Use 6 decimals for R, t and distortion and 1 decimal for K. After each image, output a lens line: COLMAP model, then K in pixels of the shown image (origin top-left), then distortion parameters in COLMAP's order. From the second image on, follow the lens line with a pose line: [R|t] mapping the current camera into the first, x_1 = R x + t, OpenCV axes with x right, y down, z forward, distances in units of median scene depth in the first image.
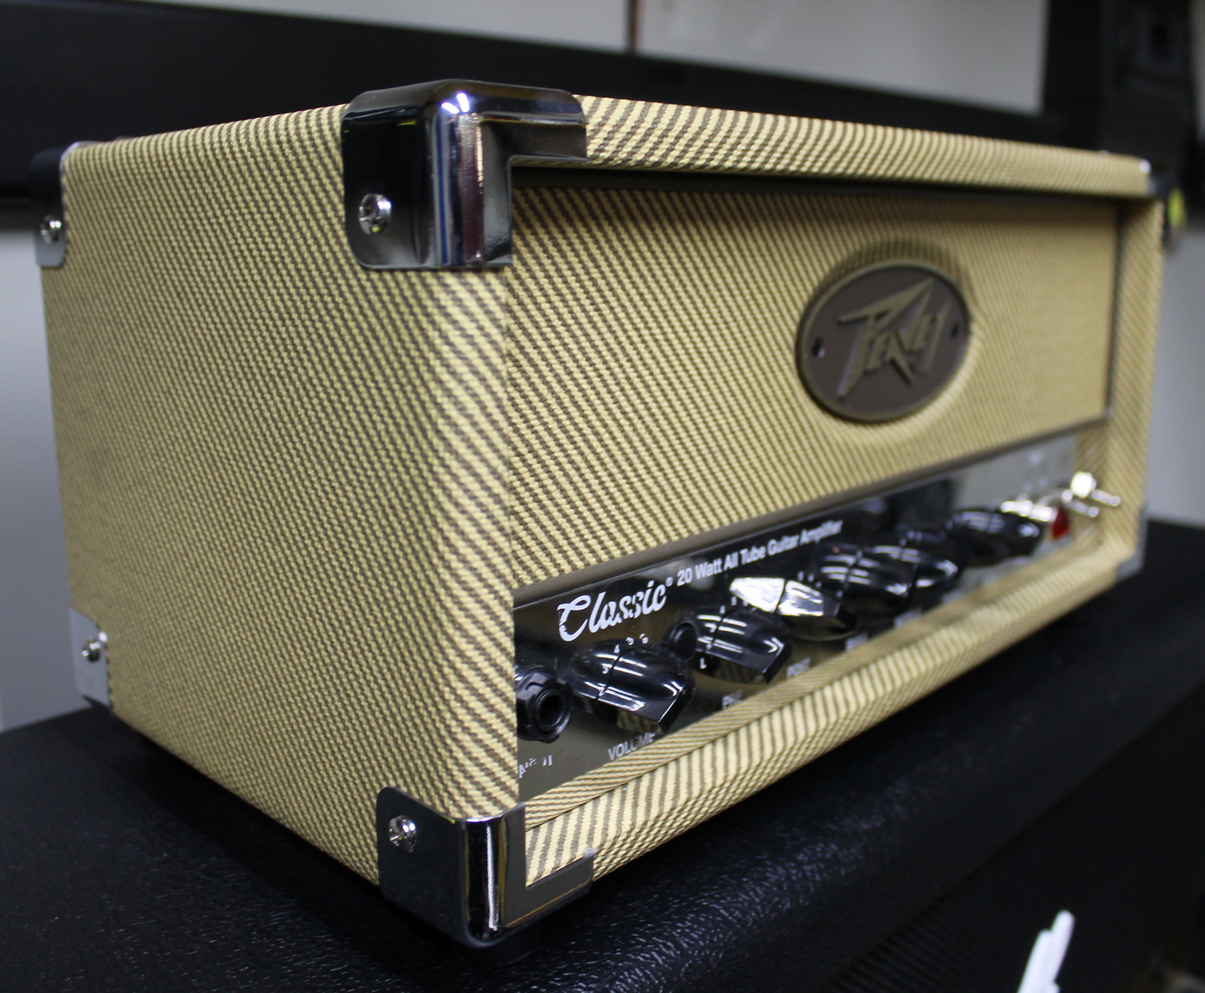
lens RADIAL K [[1232.9, 0, 602.6], [0, 1232.9, 501.9], [0, 0, 1]] dist [-0.158712, 0.000000]
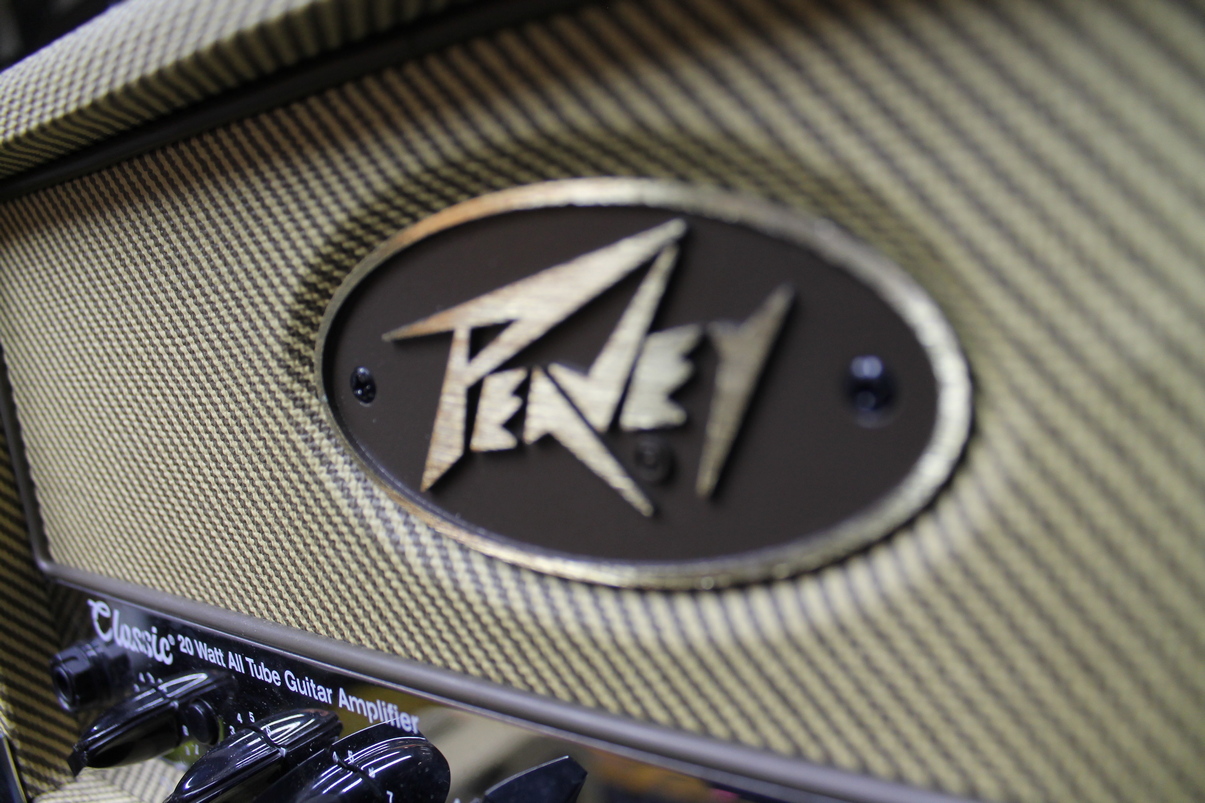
lens RADIAL K [[958.3, 0, 603.7], [0, 958.3, 405.9], [0, 0, 1]] dist [-0.151304, 0.061271]
pose [[0.136098, 0.183970, -0.973464, 0.684584], [-0.093561, 0.980602, 0.172238, -0.229905], [0.986268, 0.067637, 0.150670, 1.202292]]
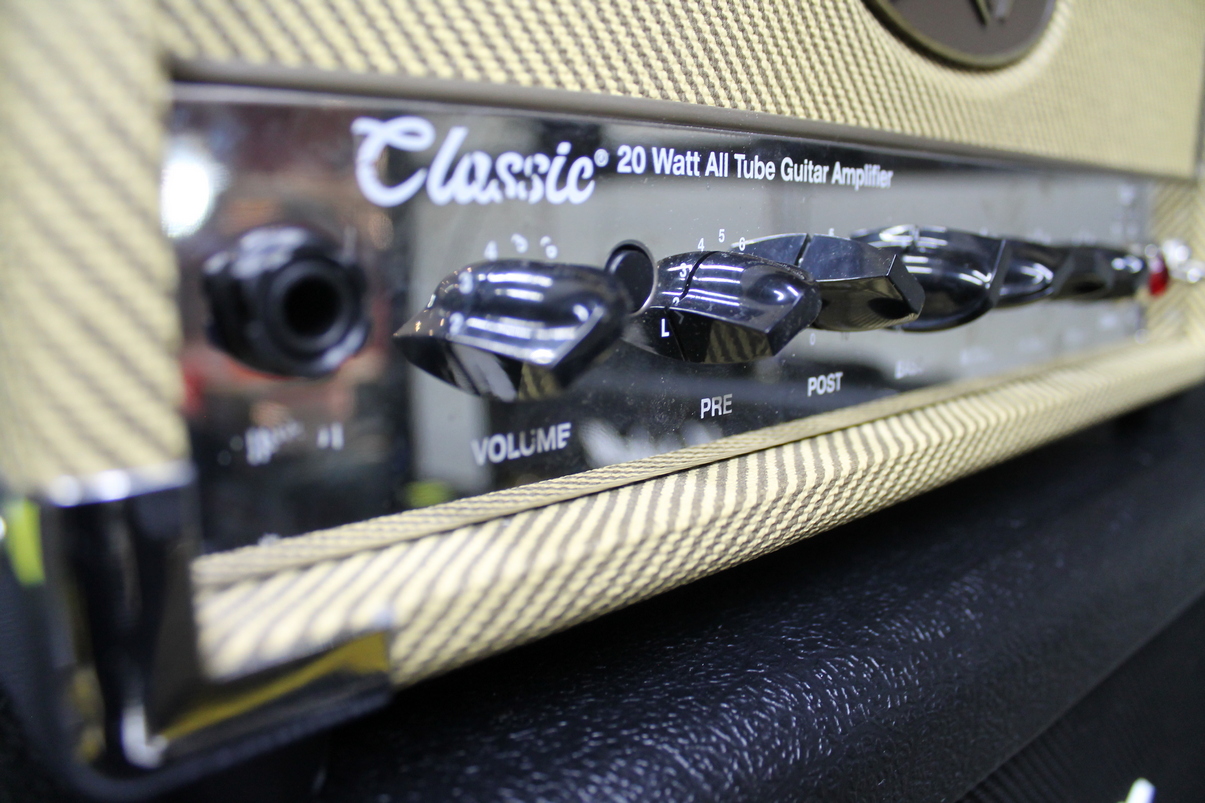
lens RADIAL K [[958.3, 0, 598.9], [0, 958.3, 395.4], [0, 0, 1]] dist [-0.151304, 0.061271]
pose [[0.997005, 0.035437, -0.068737, 0.088377], [-0.037692, 0.998784, -0.031789, 0.191201], [0.067527, 0.034284, 0.997128, 0.574593]]
